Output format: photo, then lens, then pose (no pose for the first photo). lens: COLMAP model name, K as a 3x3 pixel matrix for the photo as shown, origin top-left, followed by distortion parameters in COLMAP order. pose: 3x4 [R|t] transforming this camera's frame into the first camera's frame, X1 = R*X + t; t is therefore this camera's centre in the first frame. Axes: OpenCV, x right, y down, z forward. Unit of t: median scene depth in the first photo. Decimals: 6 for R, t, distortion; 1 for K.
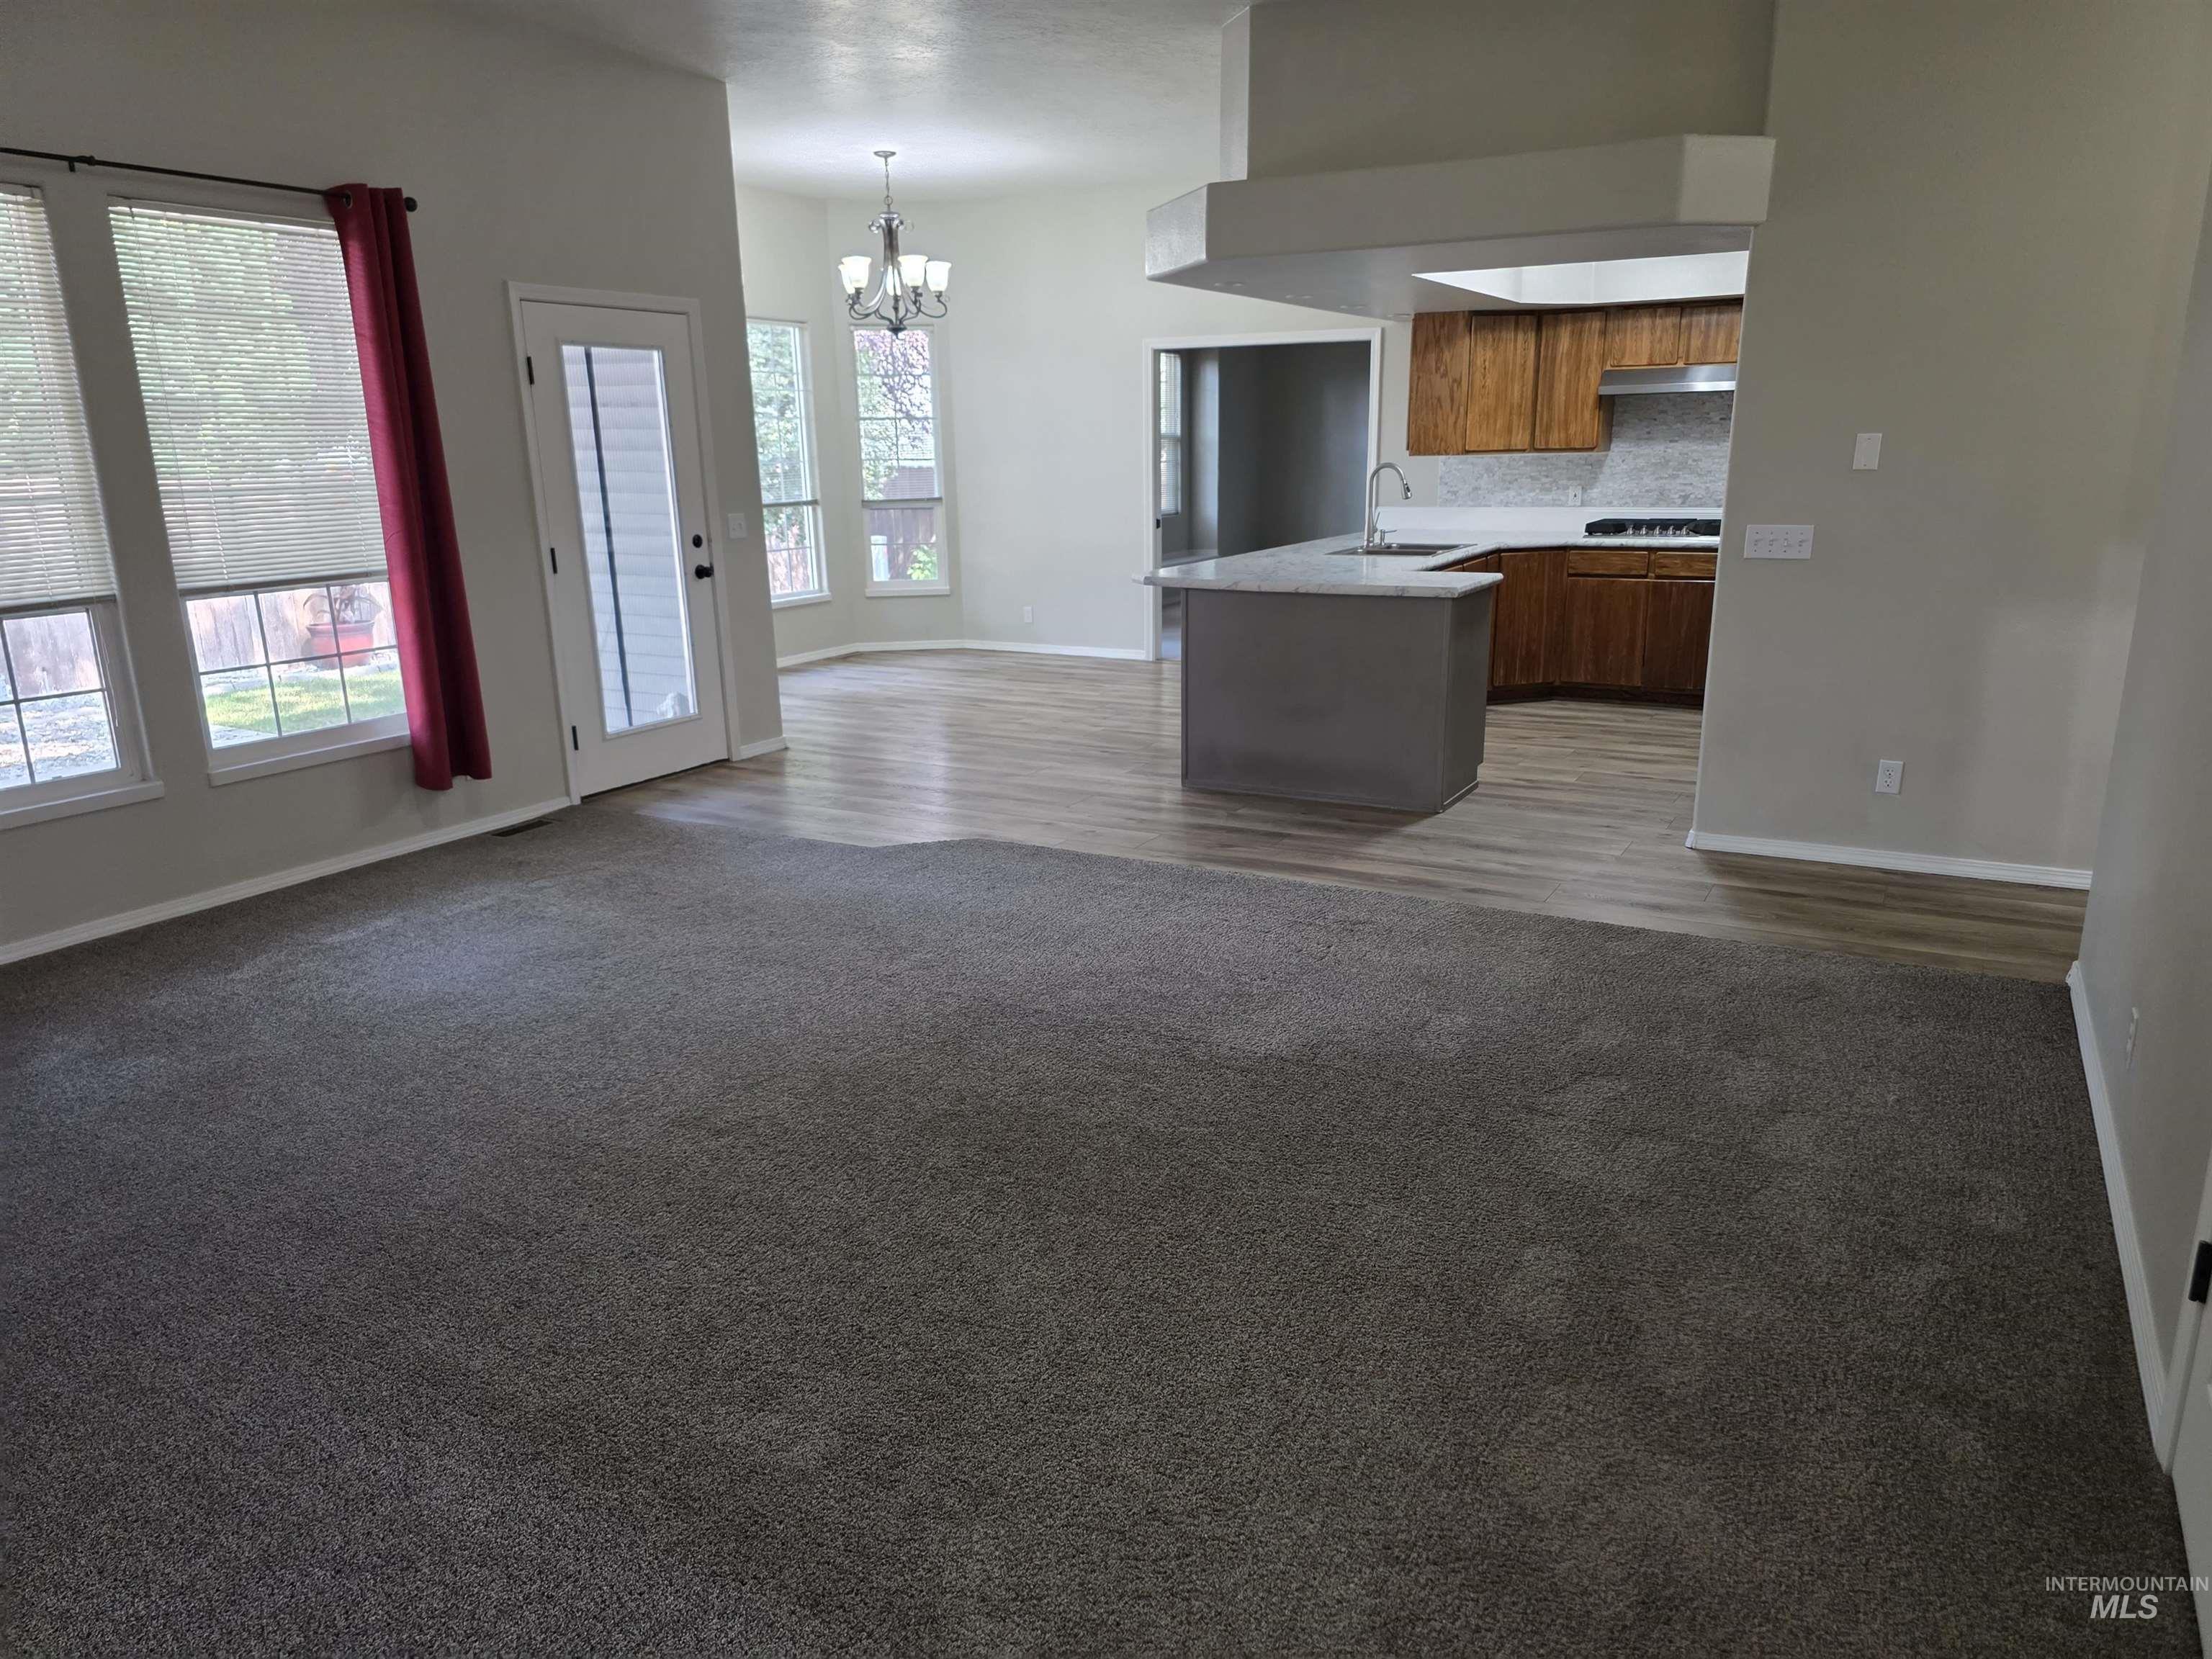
lens RADIAL K [[1496.2, 0, 1106.0], [0, 1496.2, 829.5], [0, 0, 1]] dist [0.065014, -0.054503]
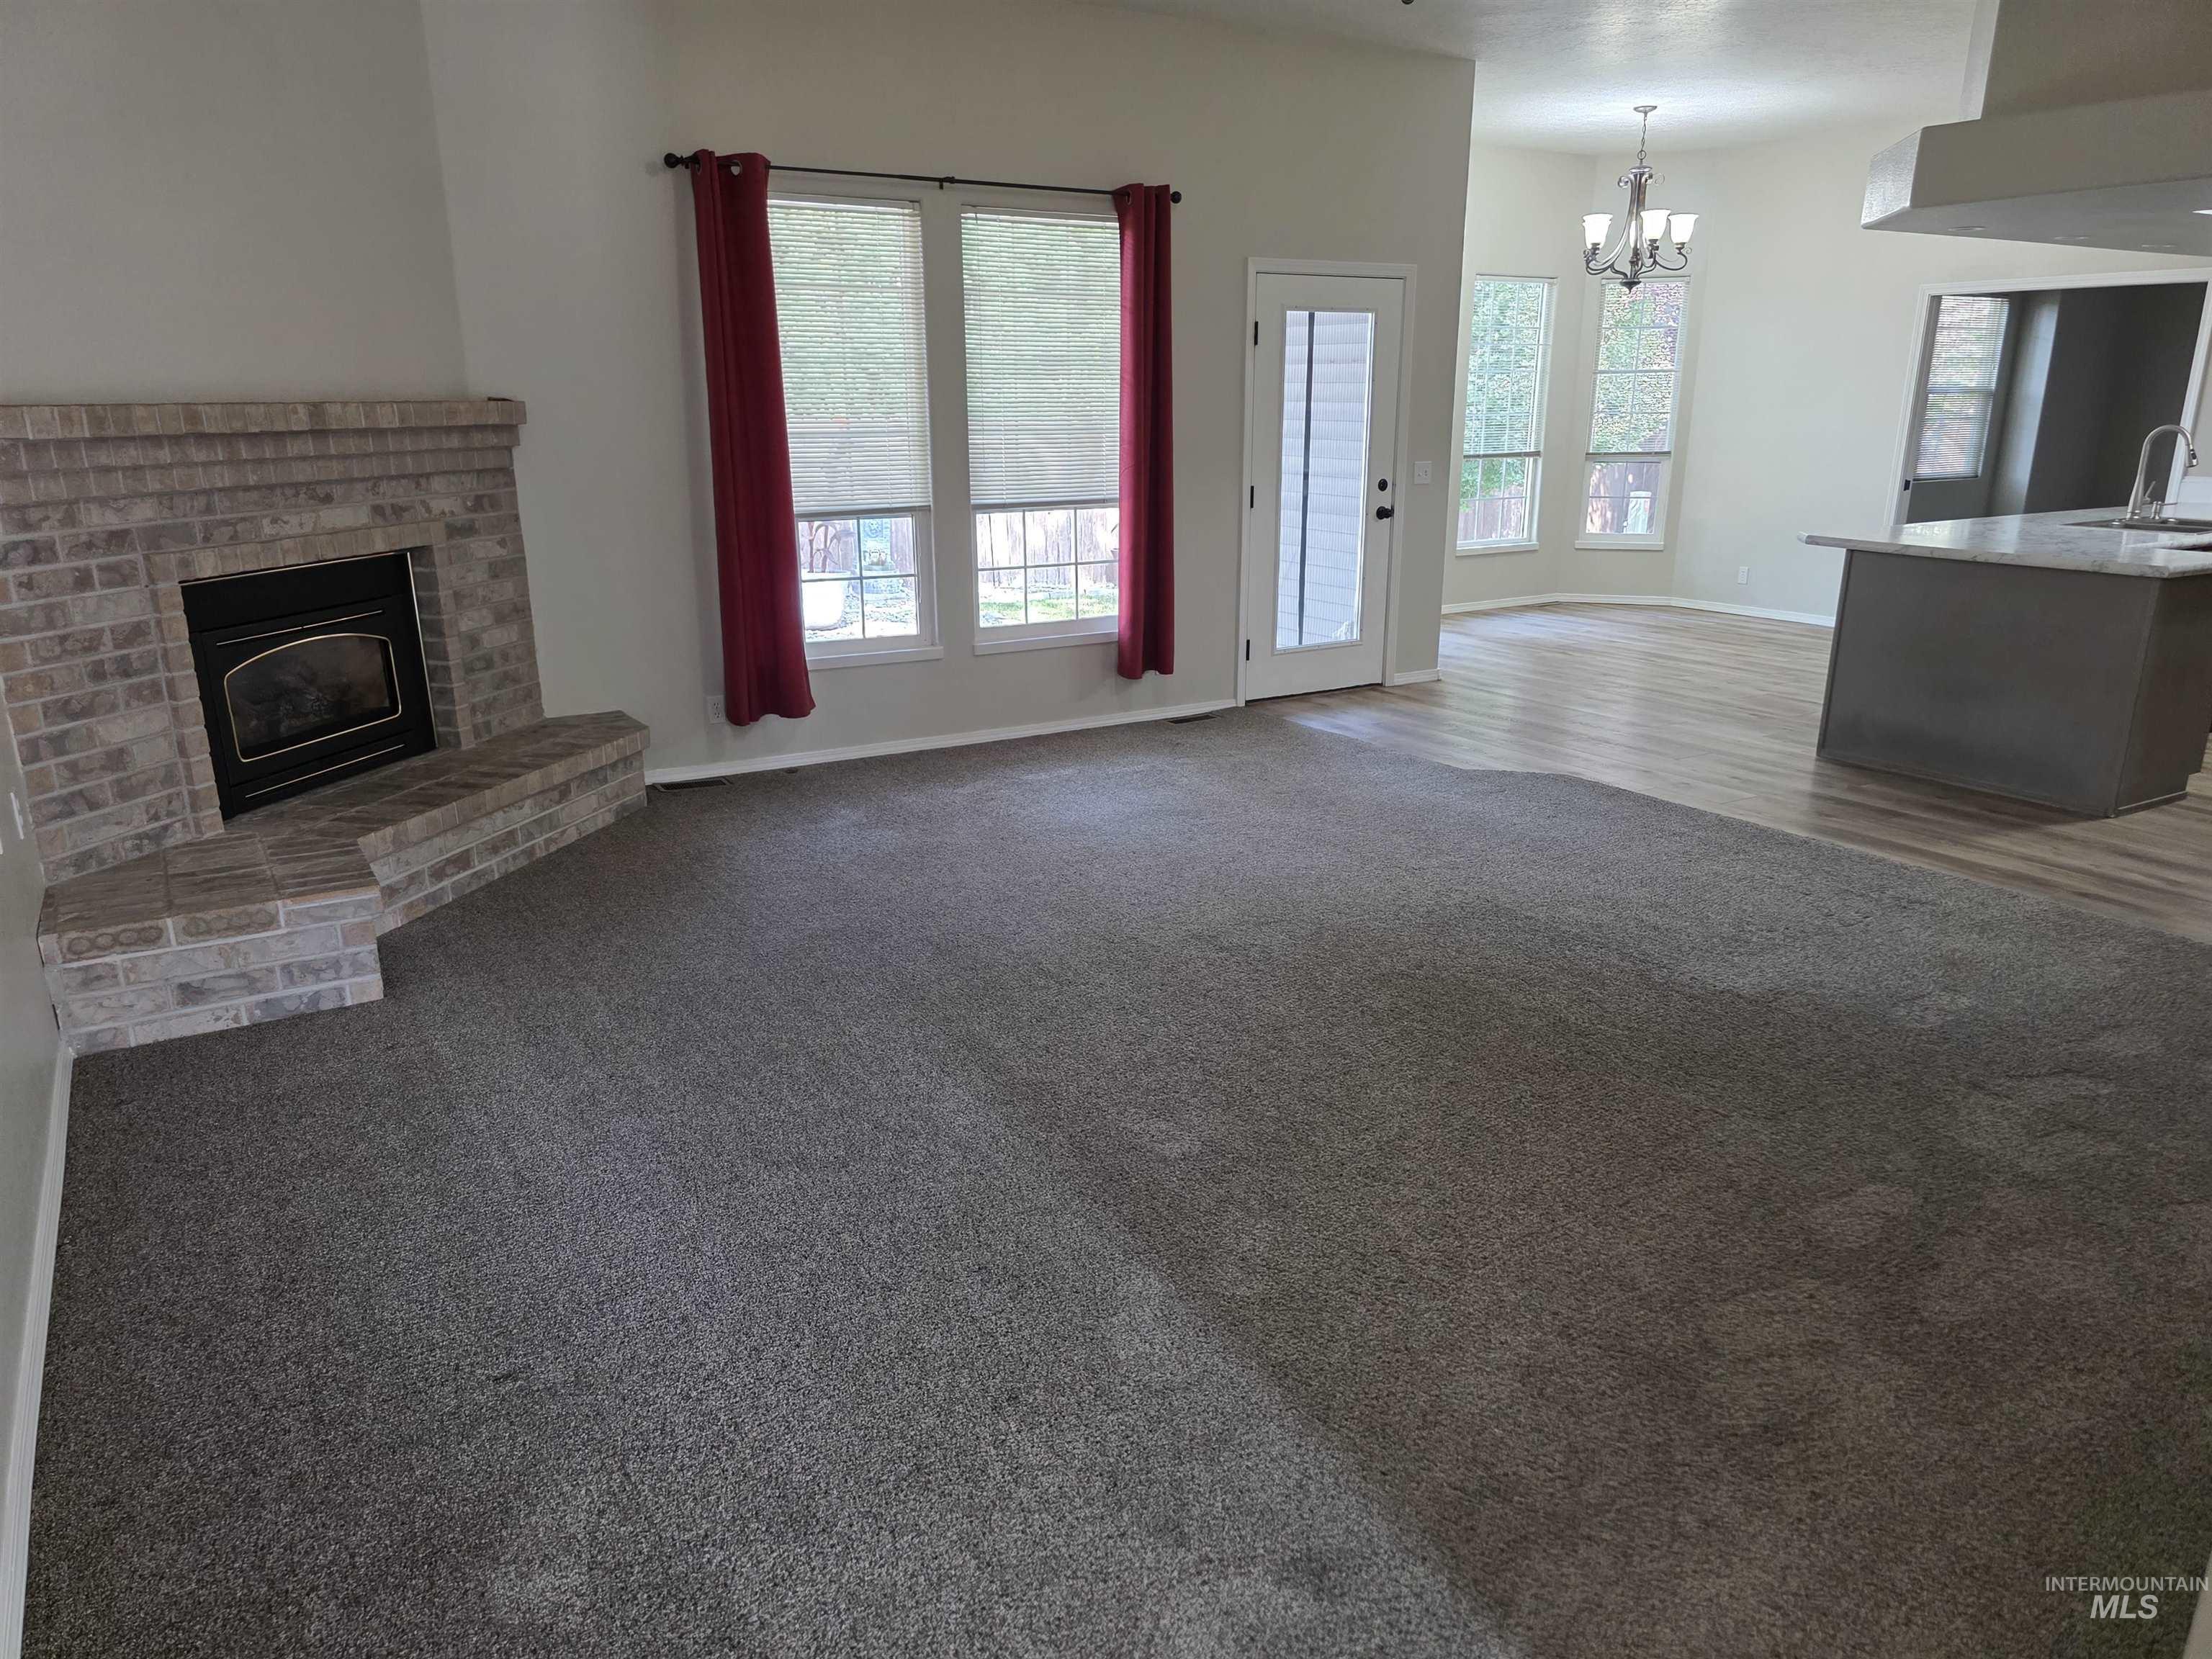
lens RADIAL K [[1484.3, 0, 1106.0], [0, 1484.3, 829.5], [0, 0, 1]] dist [0.085876, -0.090678]
pose [[0.869466, 0.151480, -0.470195, 0.125689], [-0.136533, 0.988437, 0.065968, 0.017900], [0.474750, 0.006840, 0.880094, -0.079122]]
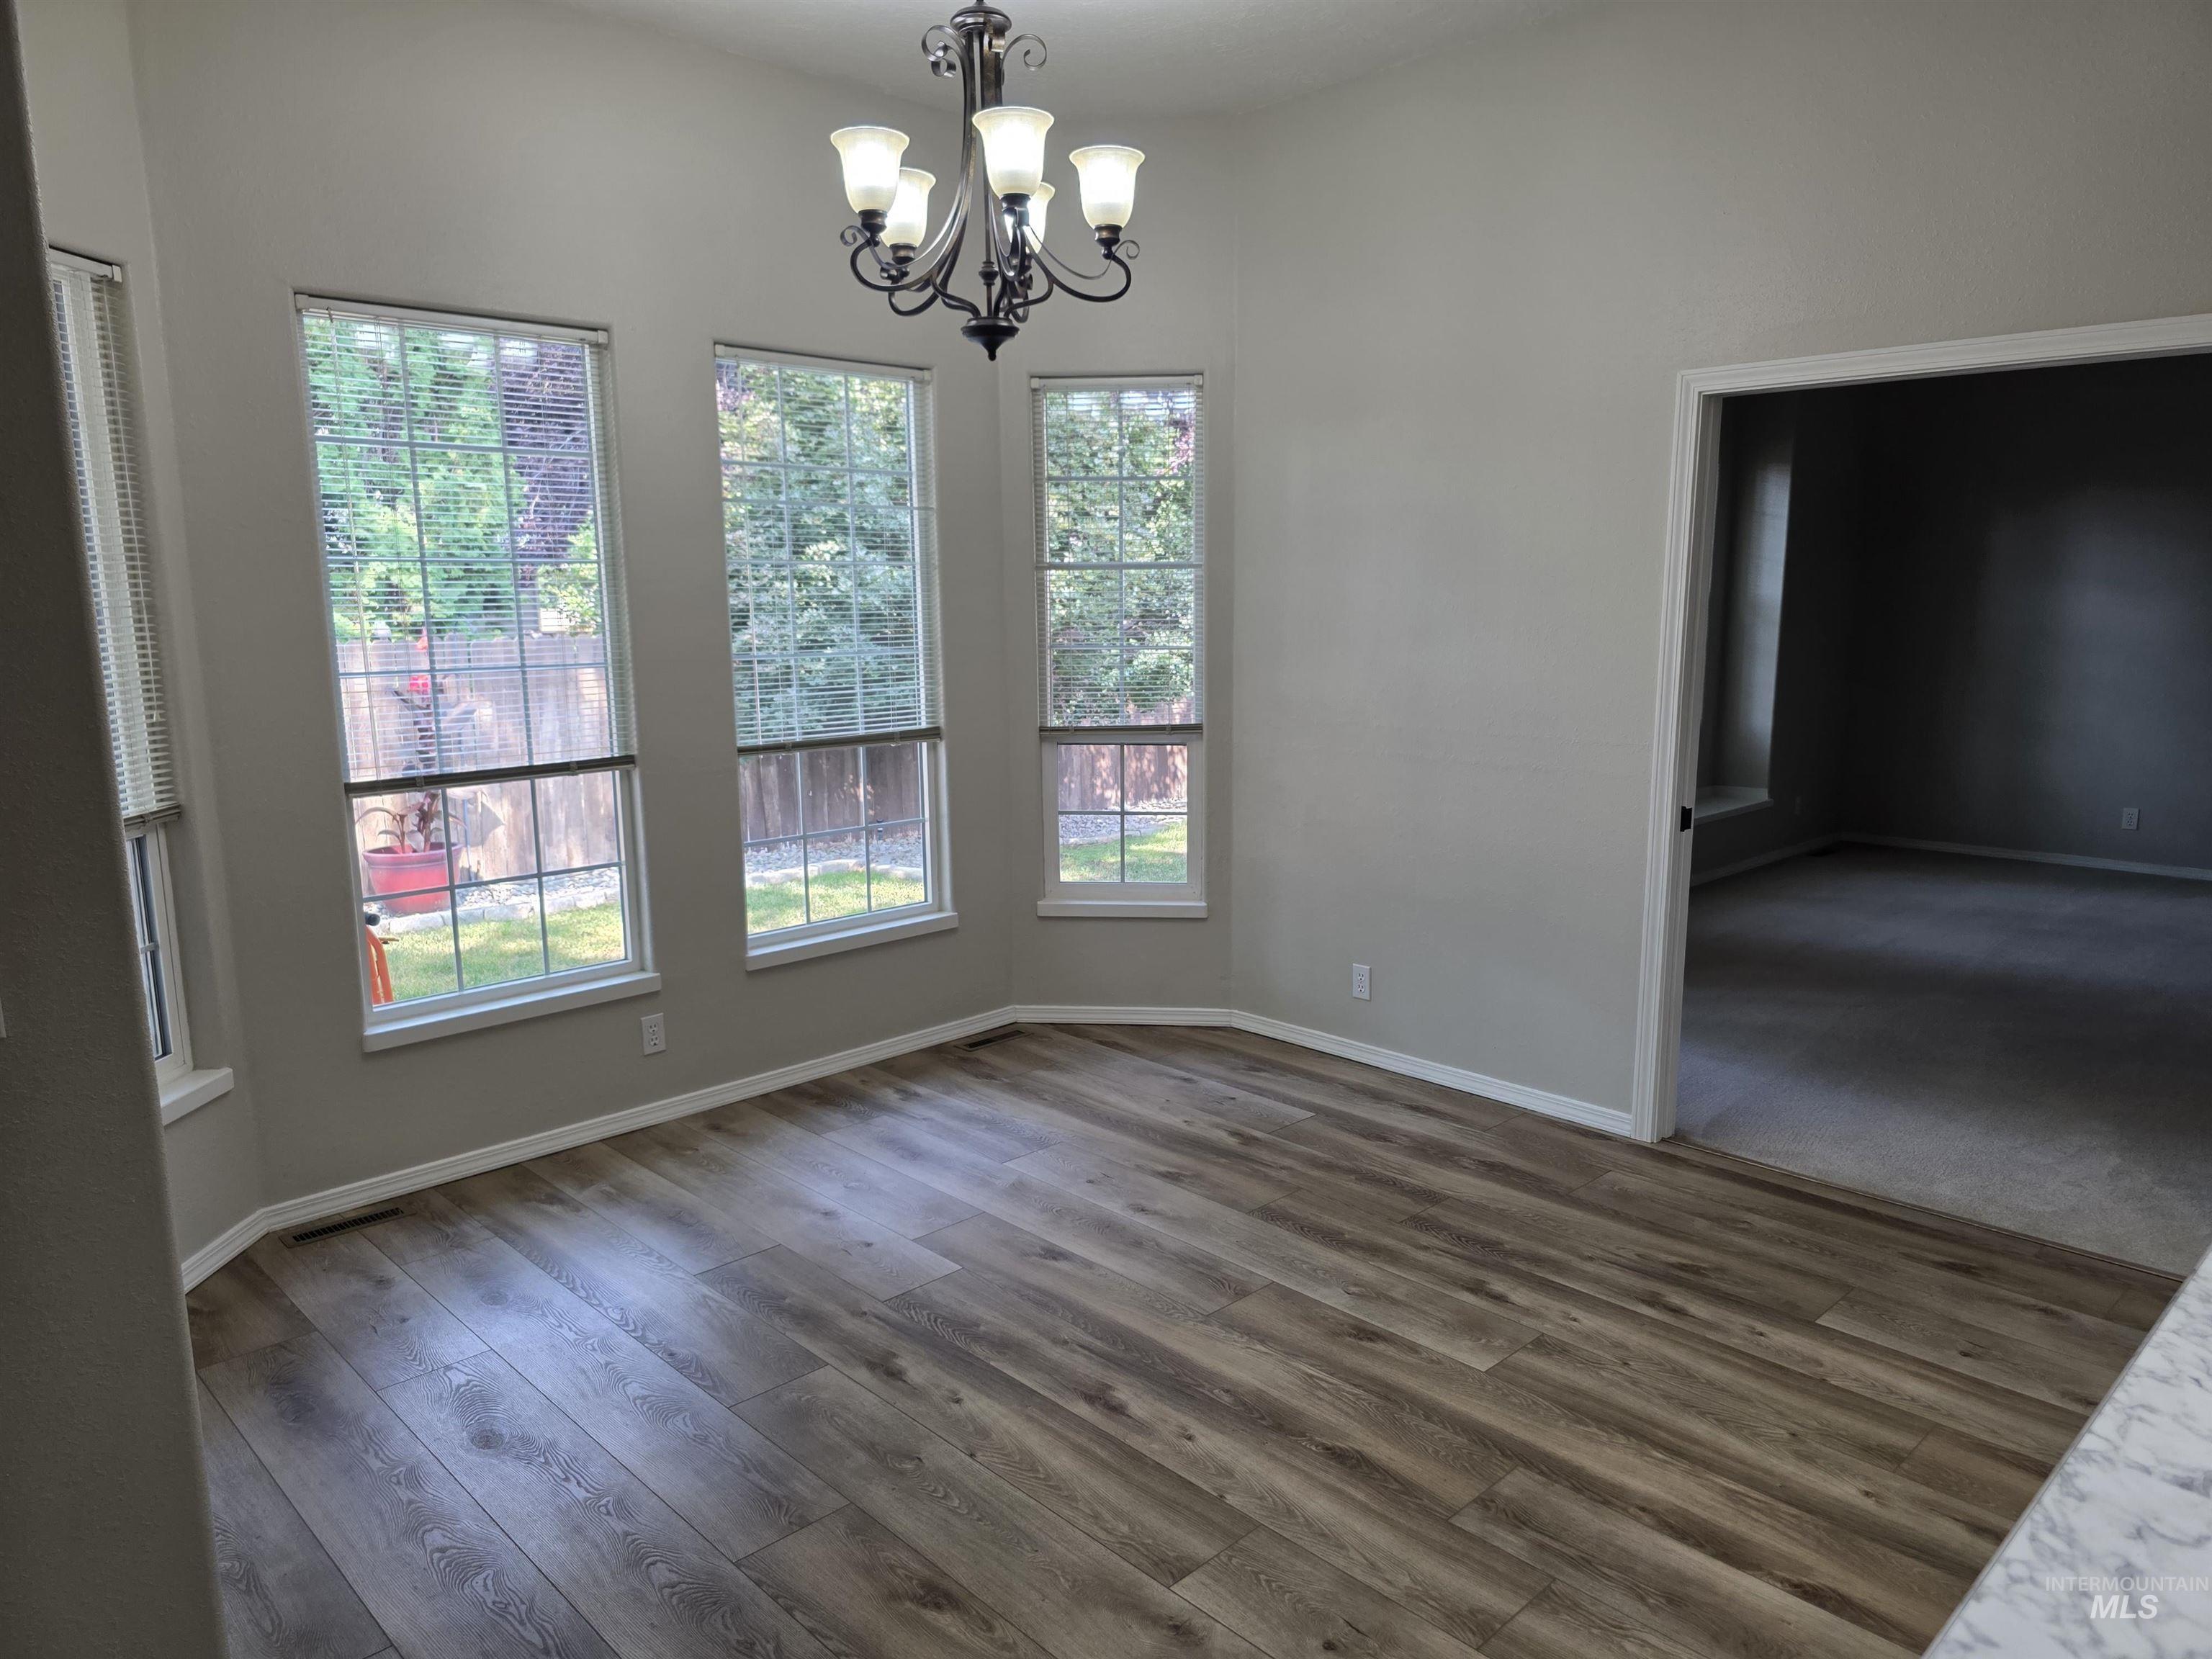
lens RADIAL K [[1484.3, 0, 1106.0], [0, 1484.3, 829.5], [0, 0, 1]] dist [0.085876, -0.090678]
pose [[0.954963, 0.048449, -0.292742, 0.005821], [-0.075763, 0.993691, -0.082692, -0.259551], [0.286888, 0.101147, 0.952609, 0.963646]]
